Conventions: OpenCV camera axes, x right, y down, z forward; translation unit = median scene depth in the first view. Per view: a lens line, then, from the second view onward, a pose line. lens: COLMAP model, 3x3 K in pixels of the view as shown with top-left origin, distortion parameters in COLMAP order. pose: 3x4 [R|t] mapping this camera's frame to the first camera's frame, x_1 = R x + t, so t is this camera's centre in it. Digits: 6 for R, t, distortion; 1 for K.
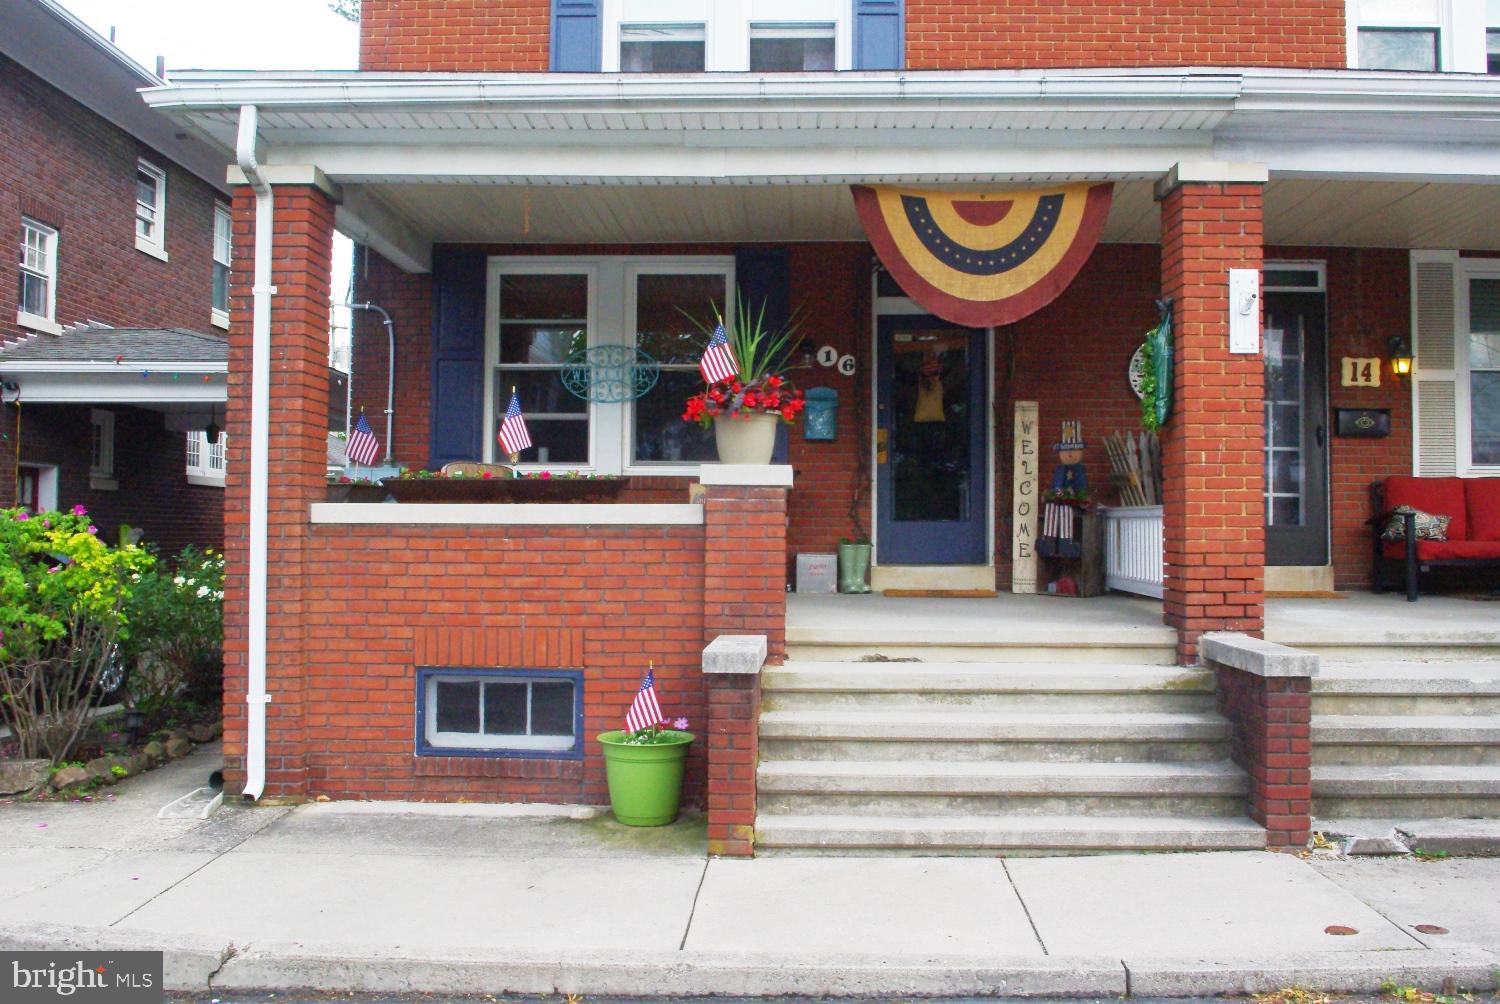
lens RADIAL K [[1344.5, 0, 750.0], [0, 1344.5, 502.0], [0, 0, 1]] dist [-0.110812, 0.144815]
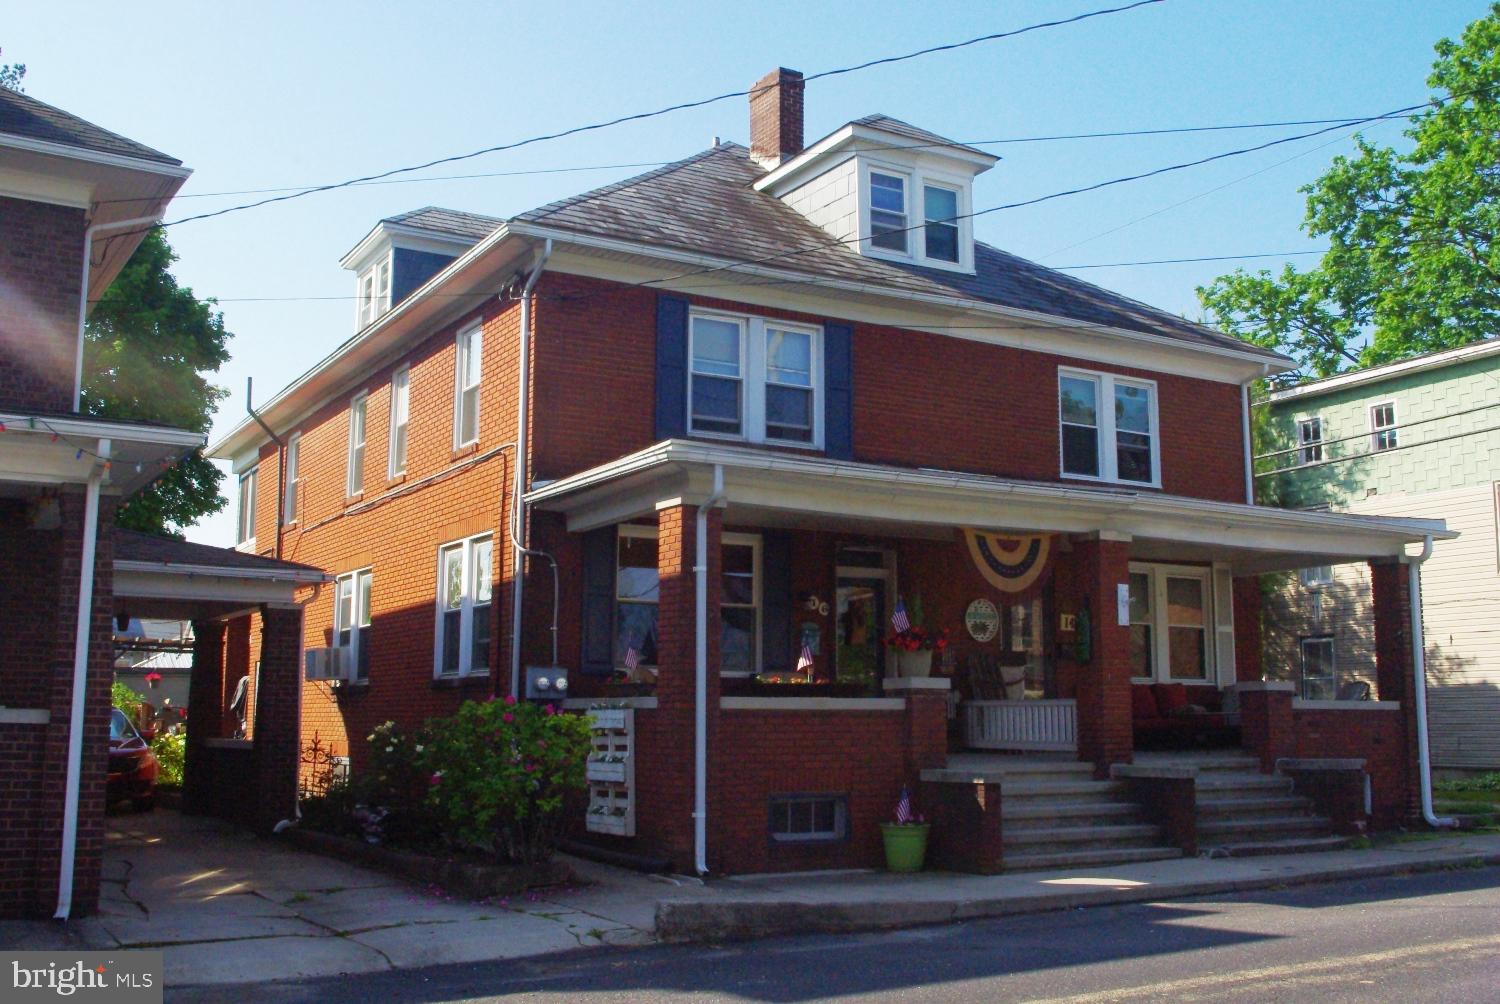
lens RADIAL K [[1510.7, 0, 750.0], [0, 1510.7, 502.0], [0, 0, 1]] dist [-0.063362, -0.005571]
pose [[0.846723, 0.074705, 0.526763, -1.010129], [-0.010414, 0.992230, -0.123977, -0.005550], [-0.531932, 0.099489, 0.840922, -0.495530]]
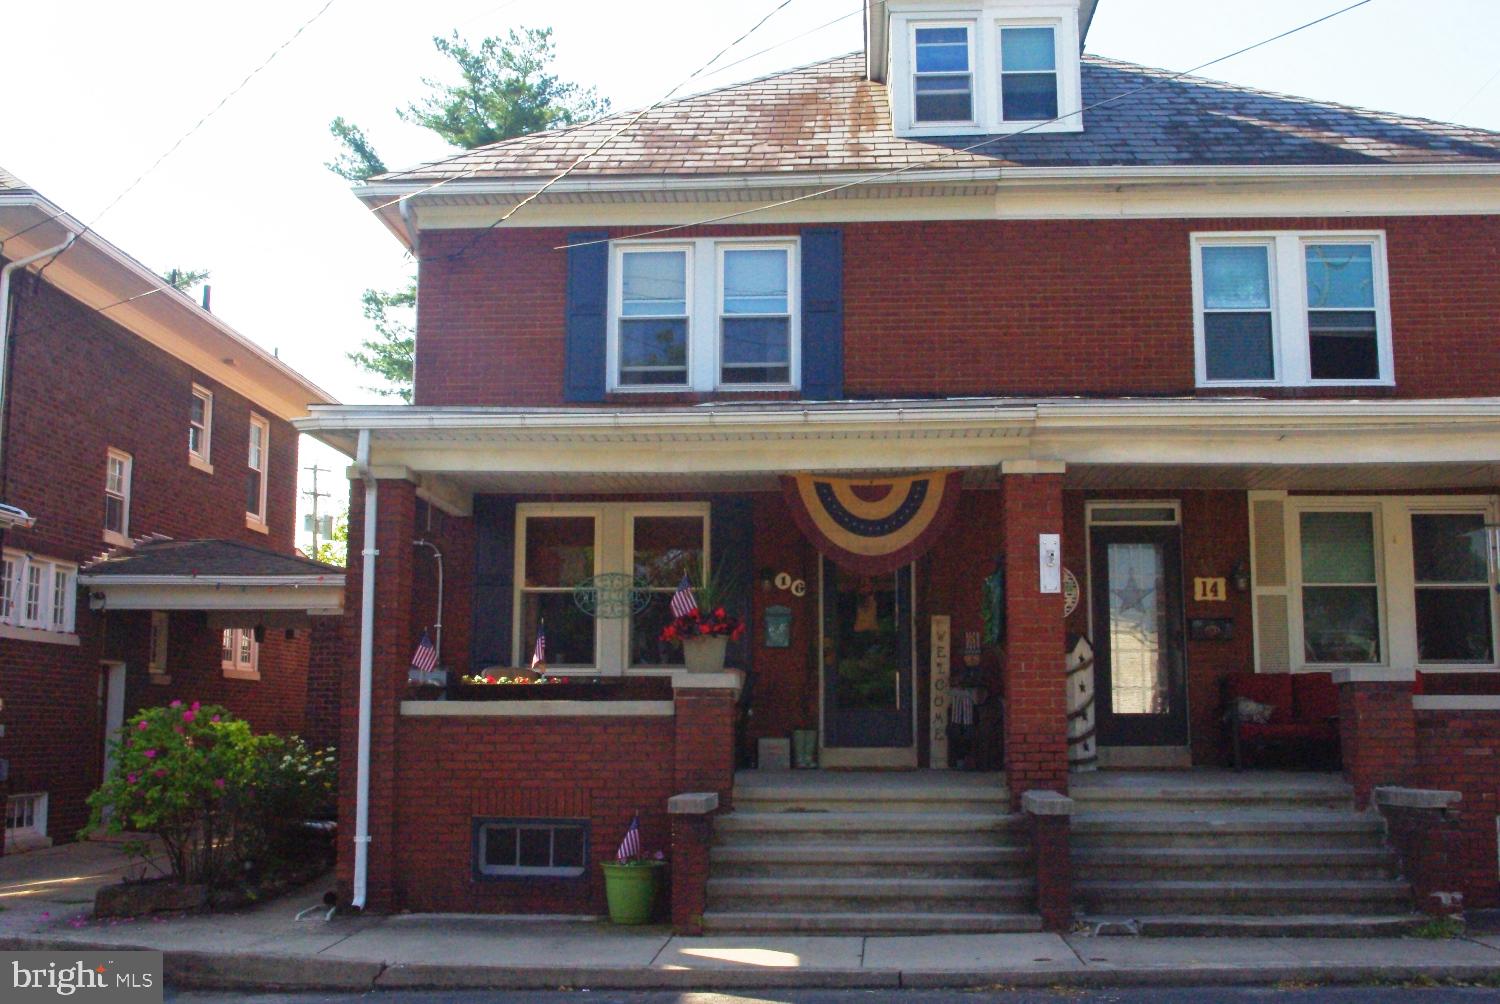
lens RADIAL K [[1611.4, 0, 750.0], [0, 1611.4, 502.0], [0, 0, 1]] dist [-0.057664, 0.013949]
pose [[0.999657, -0.007933, -0.024975, 0.069087], [0.005055, 0.993551, -0.113277, -0.011036], [0.025713, 0.113112, 0.993249, -0.556311]]
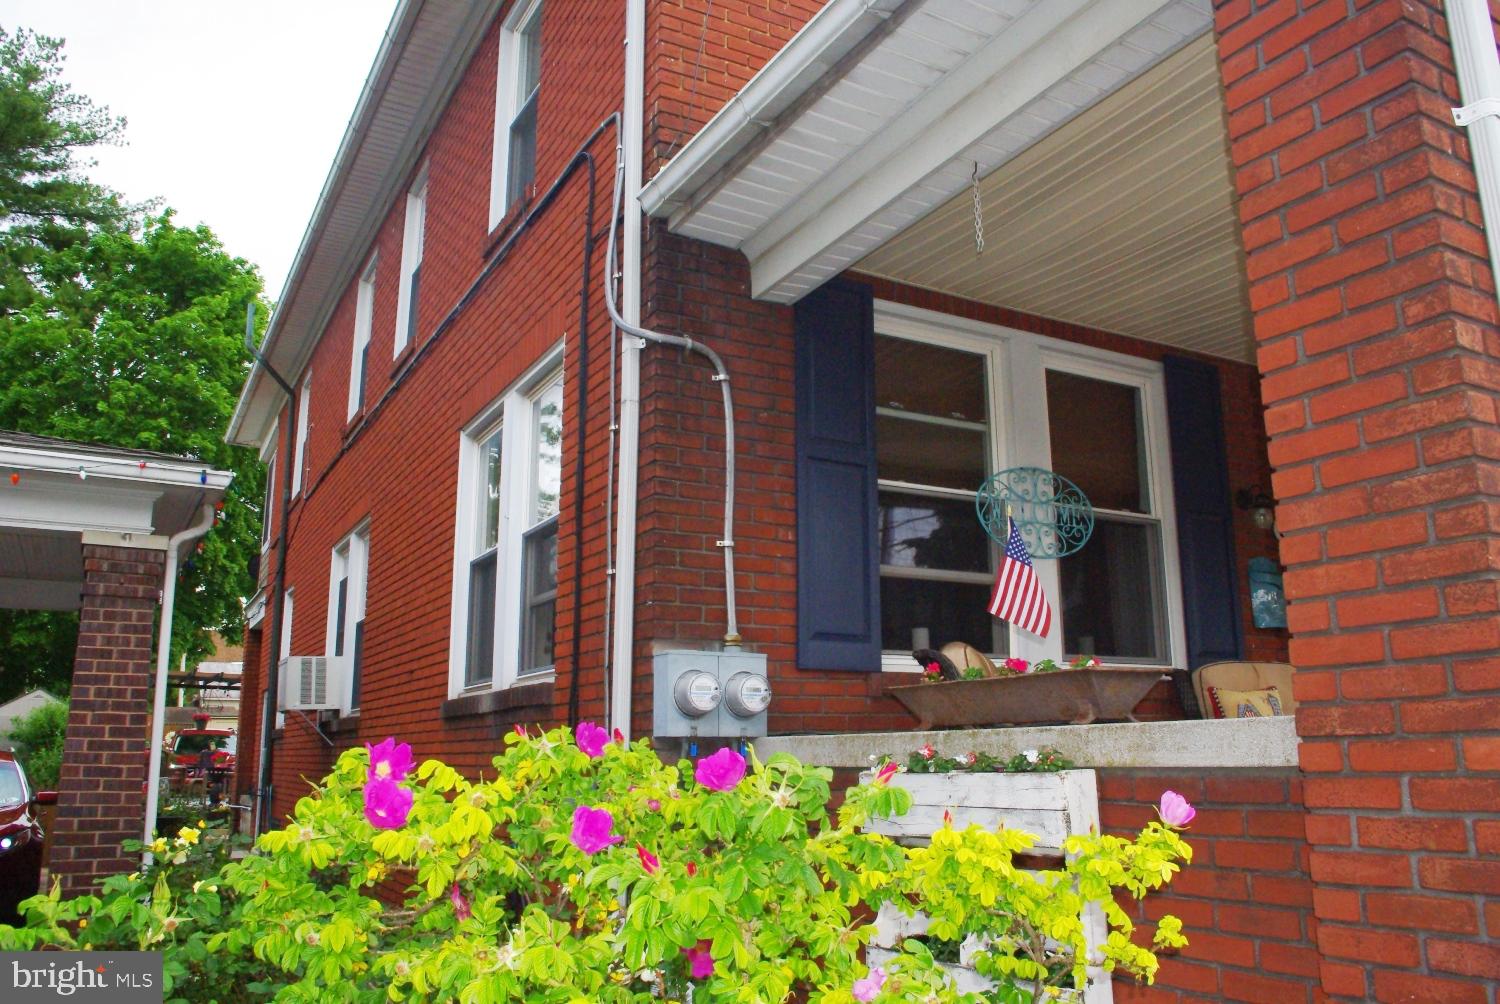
lens RADIAL K [[1175.4, 0, 752.9], [0, 1175.4, 491.4], [0, 0, 1]] dist [-0.090576, 0.037445]
pose [[0.861806, 0.099519, 0.497379, -0.524043], [0.001641, 0.980012, -0.198931, 0.002941], [-0.507235, 0.172256, 0.844417, 0.648196]]
